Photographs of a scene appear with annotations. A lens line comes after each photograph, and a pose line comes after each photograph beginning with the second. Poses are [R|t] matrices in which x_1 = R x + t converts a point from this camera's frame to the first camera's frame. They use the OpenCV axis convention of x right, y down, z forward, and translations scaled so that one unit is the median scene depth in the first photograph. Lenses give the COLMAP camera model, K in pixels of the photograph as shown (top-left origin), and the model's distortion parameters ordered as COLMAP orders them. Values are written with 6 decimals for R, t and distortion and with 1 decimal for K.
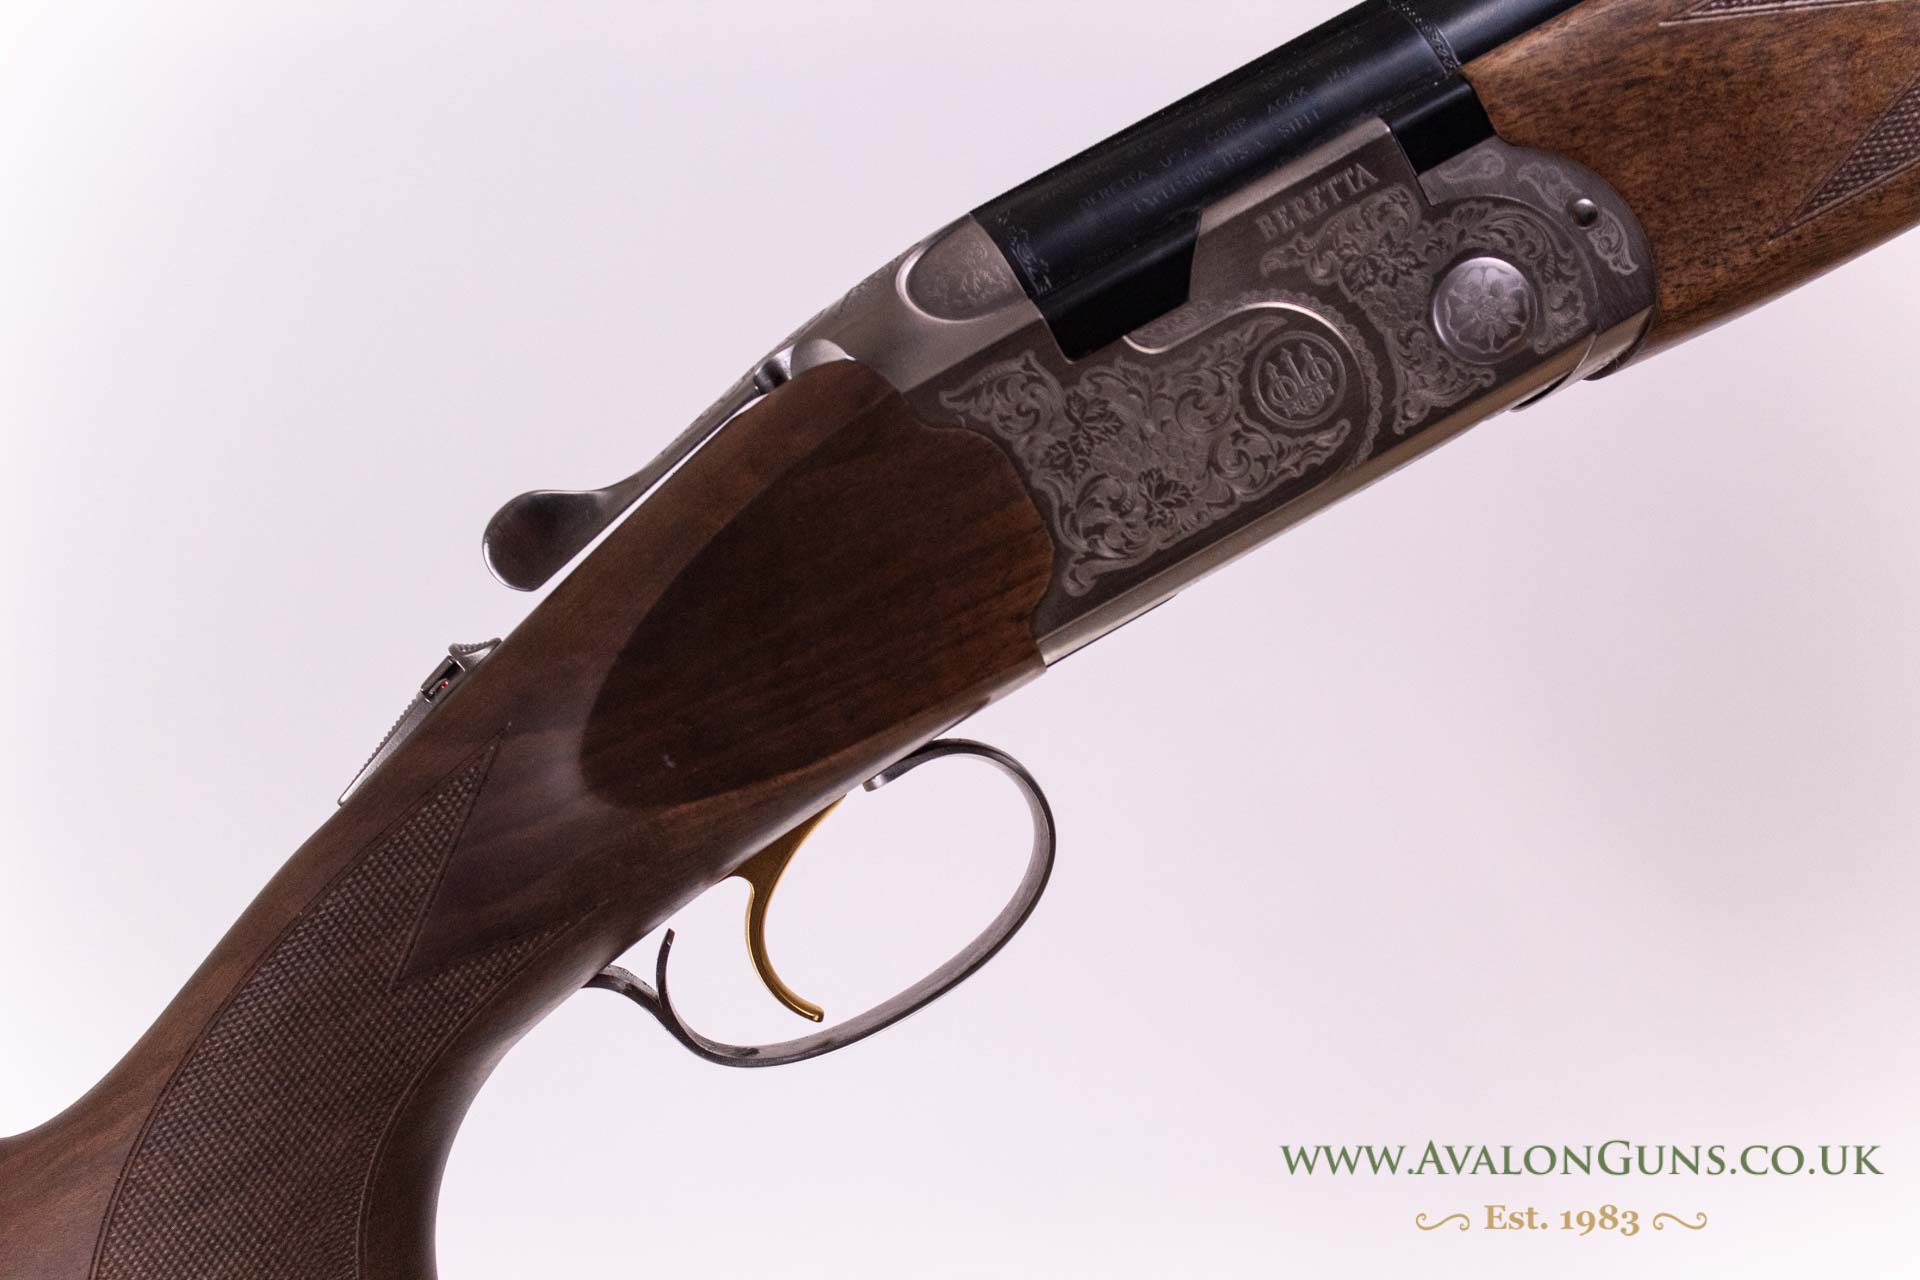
lens RADIAL K [[3085.1, 0, 947.5], [0, 3085.1, 634.4], [0, 0, 1]] dist [0.093855, 0.000000]
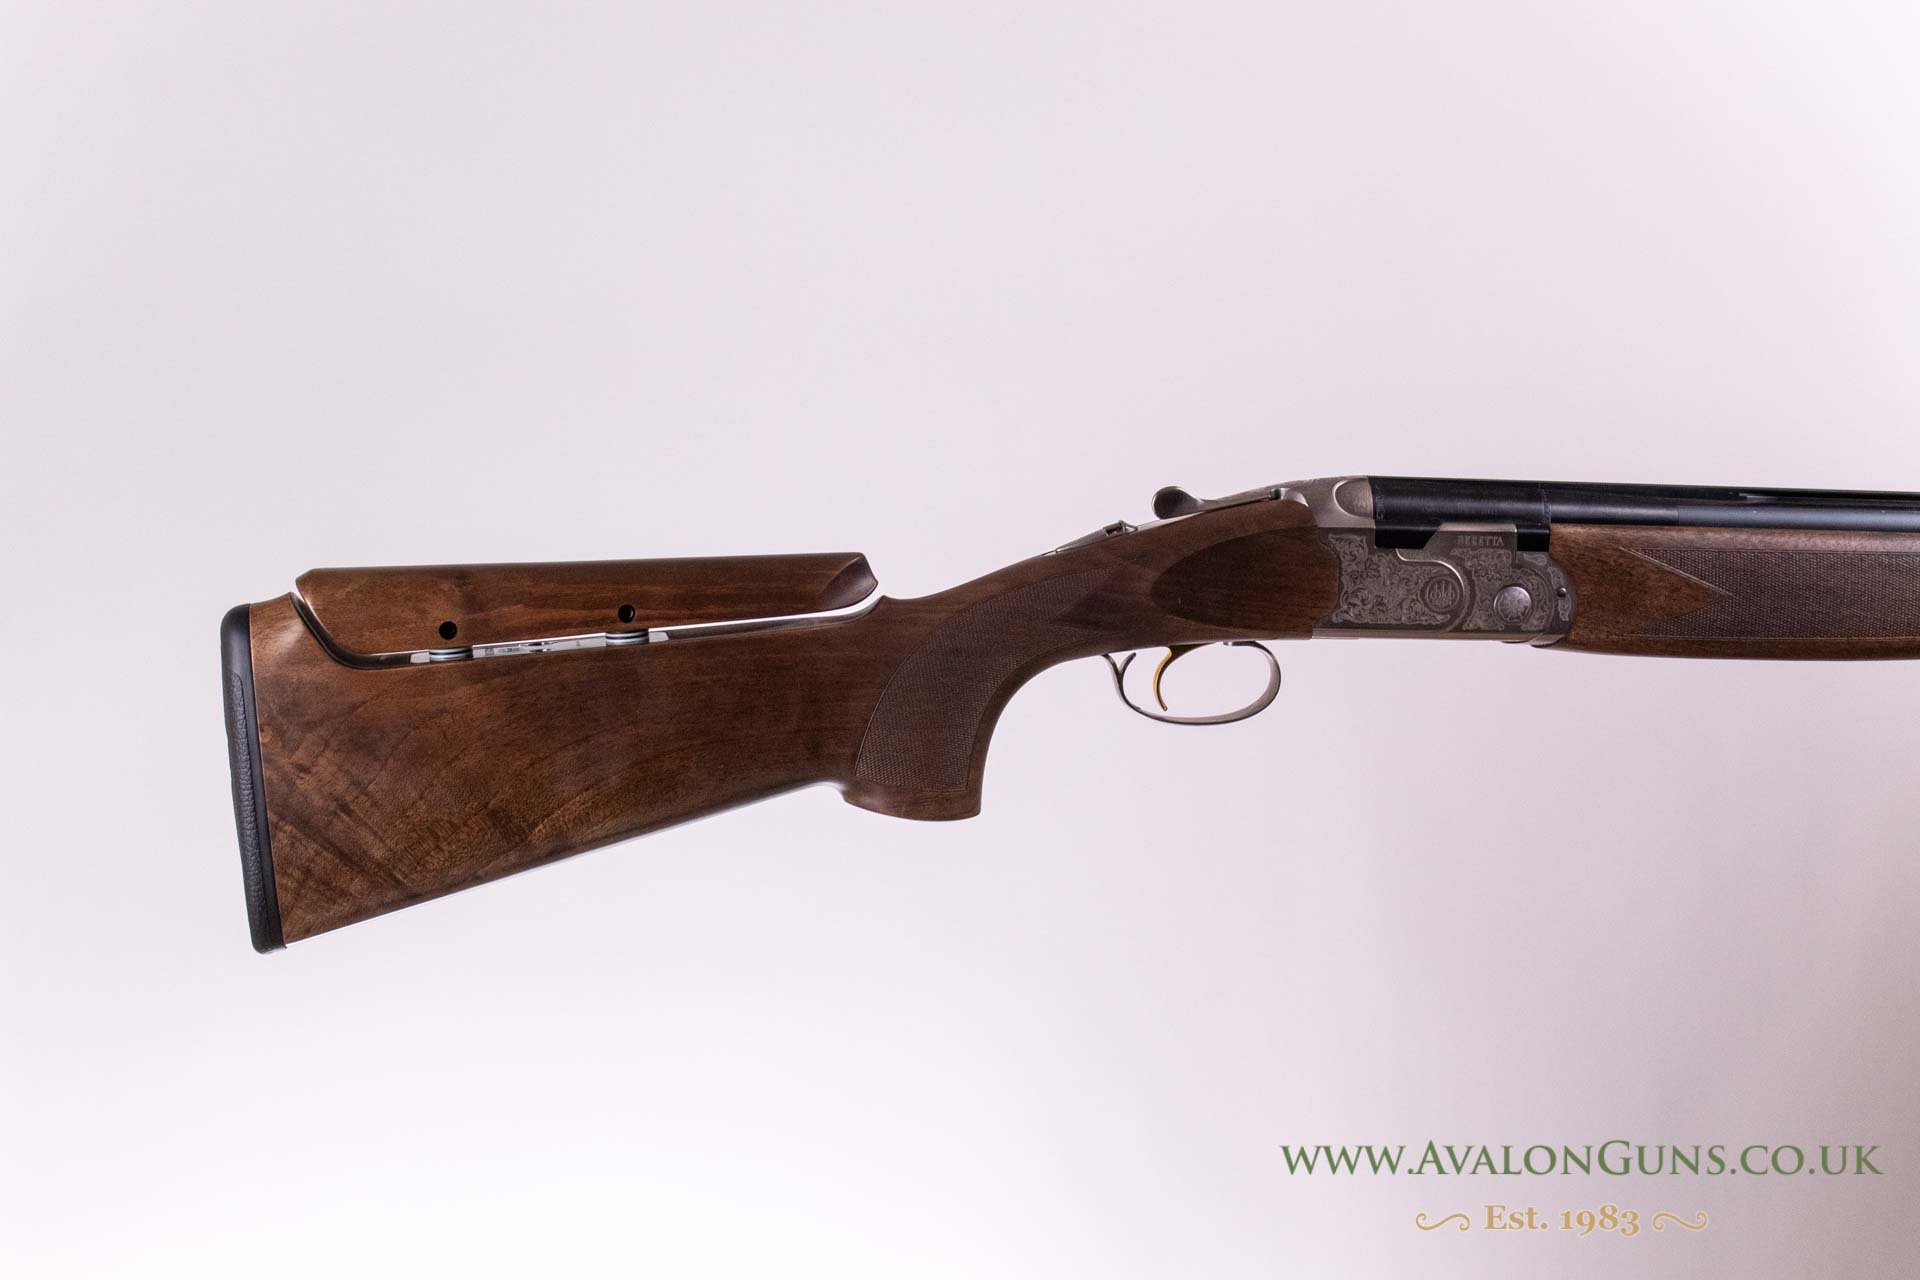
lens RADIAL K [[3168.4, 0, 963.1], [0, 3168.4, 648.1], [0, 0, 1]] dist [-0.019984, 0.000000]
pose [[0.864820, 0.499939, 0.046345, -0.359255], [-0.500882, 0.865447, 0.010839, 0.141205], [-0.034690, -0.032587, 0.998867, -1.786693]]
